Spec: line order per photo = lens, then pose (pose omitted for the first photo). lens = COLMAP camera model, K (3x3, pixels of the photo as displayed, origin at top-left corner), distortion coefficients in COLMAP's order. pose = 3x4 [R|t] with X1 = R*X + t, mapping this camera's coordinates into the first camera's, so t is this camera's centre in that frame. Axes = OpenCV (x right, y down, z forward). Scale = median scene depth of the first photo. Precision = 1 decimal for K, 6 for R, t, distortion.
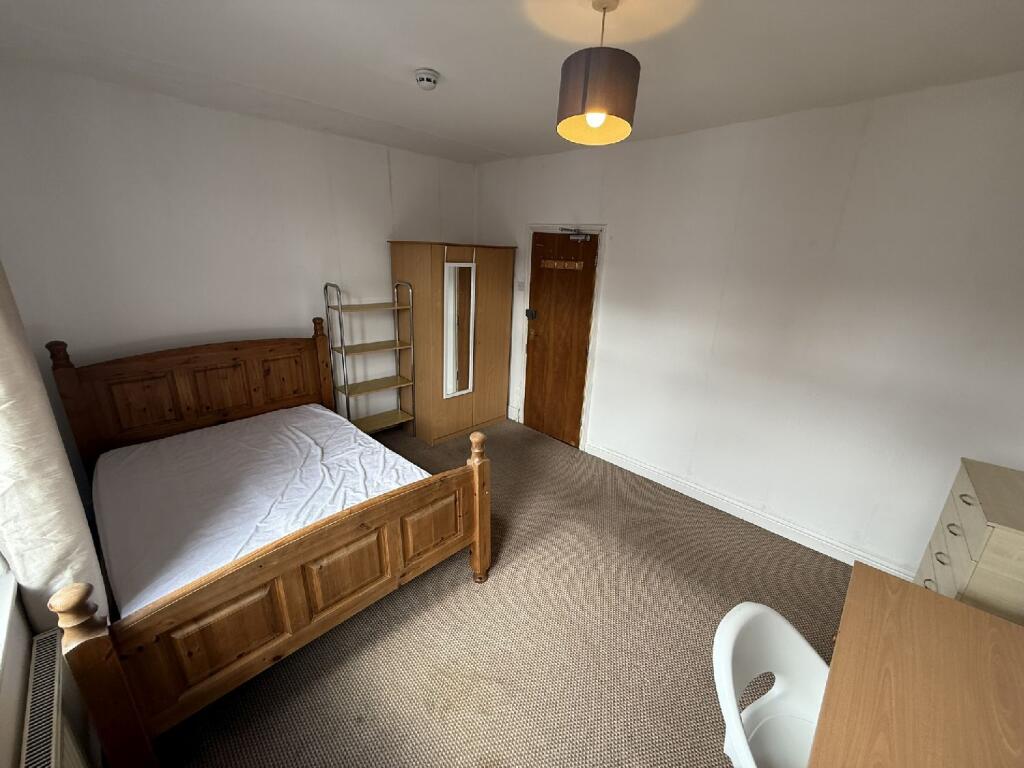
lens RADIAL K [[408.2, 0, 509.2], [0, 408.2, 383.0], [0, 0, 1]] dist [-0.001819, -0.000155]
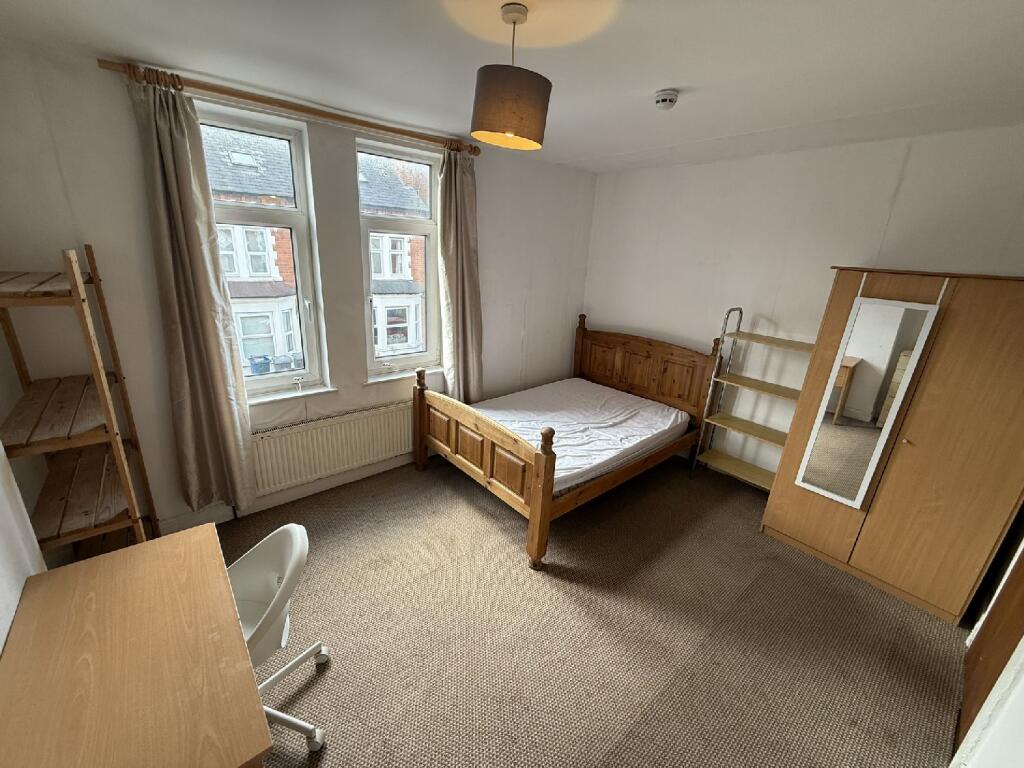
lens RADIAL K [[408.2, 0, 509.2], [0, 408.2, 383.0], [0, 0, 1]] dist [-0.001819, -0.000155]
pose [[-0.075687, 0.268223, -0.960379, 0.720639], [-0.361081, 0.890402, 0.277136, -0.187433], [0.929458, 0.367750, 0.029458, 0.627306]]
